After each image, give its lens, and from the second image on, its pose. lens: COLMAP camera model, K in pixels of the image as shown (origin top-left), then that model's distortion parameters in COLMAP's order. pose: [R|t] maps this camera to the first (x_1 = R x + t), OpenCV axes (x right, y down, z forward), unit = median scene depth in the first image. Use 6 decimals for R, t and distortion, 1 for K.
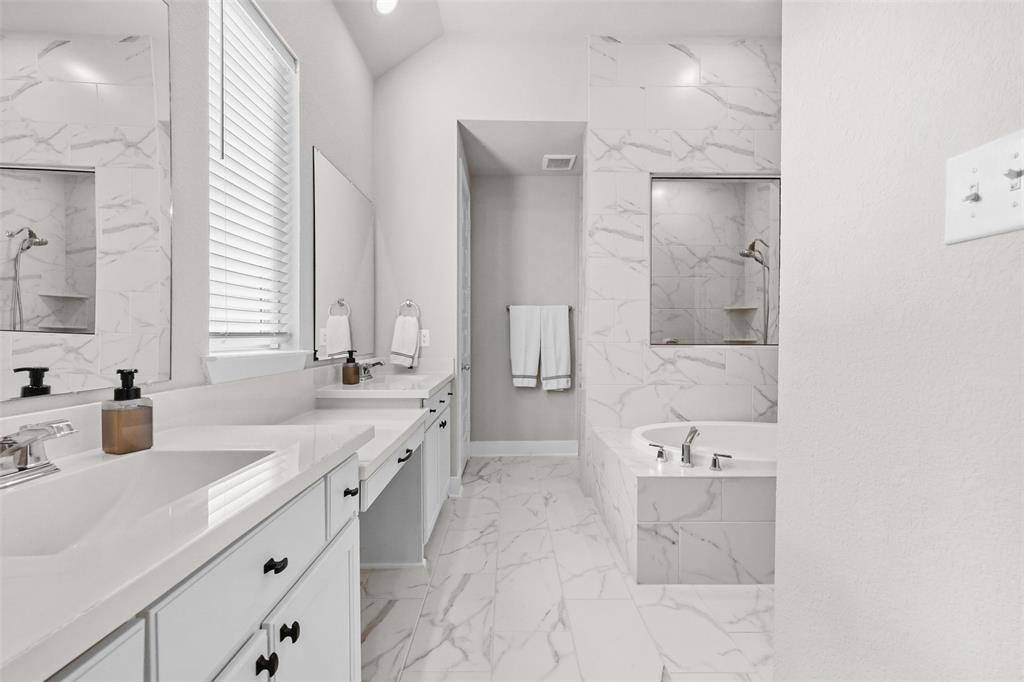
lens RADIAL K [[419.9, 0, 512.6], [0, 419.9, 342.5], [0, 0, 1]] dist [-0.001141, 0.000225]
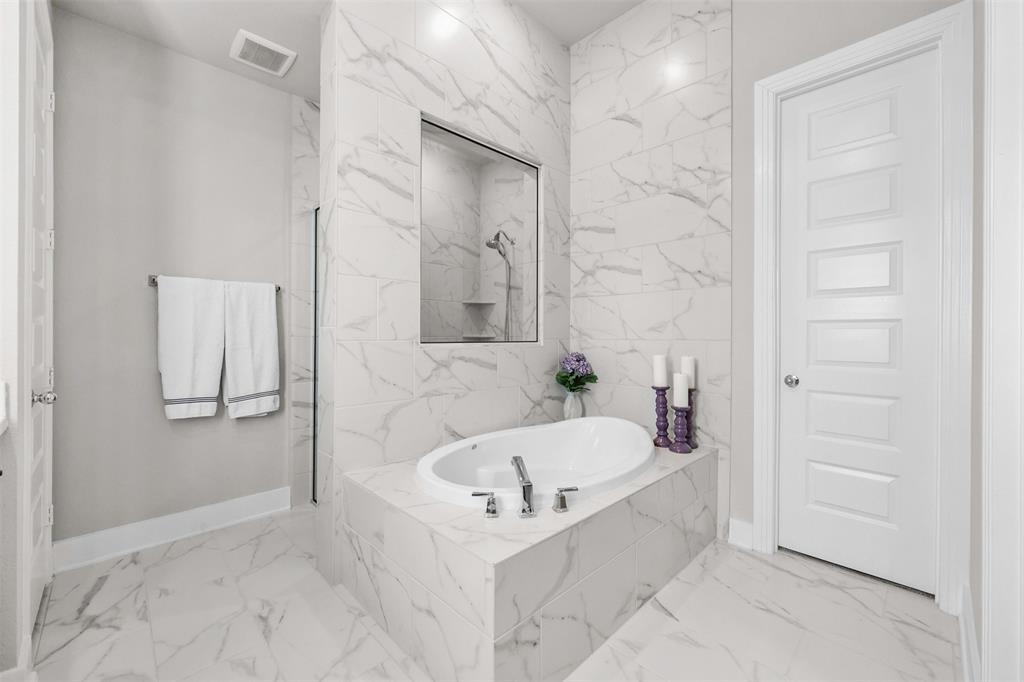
lens RADIAL K [[419.9, 0, 517.2], [0, 419.9, 335.1], [0, 0, 1]] dist [-0.001141, 0.000225]
pose [[0.722947, 0.000463, 0.690903, -0.052666], [0.005241, 0.999967, -0.006154, -0.002878], [-0.690883, 0.008070, 0.722921, 0.301569]]
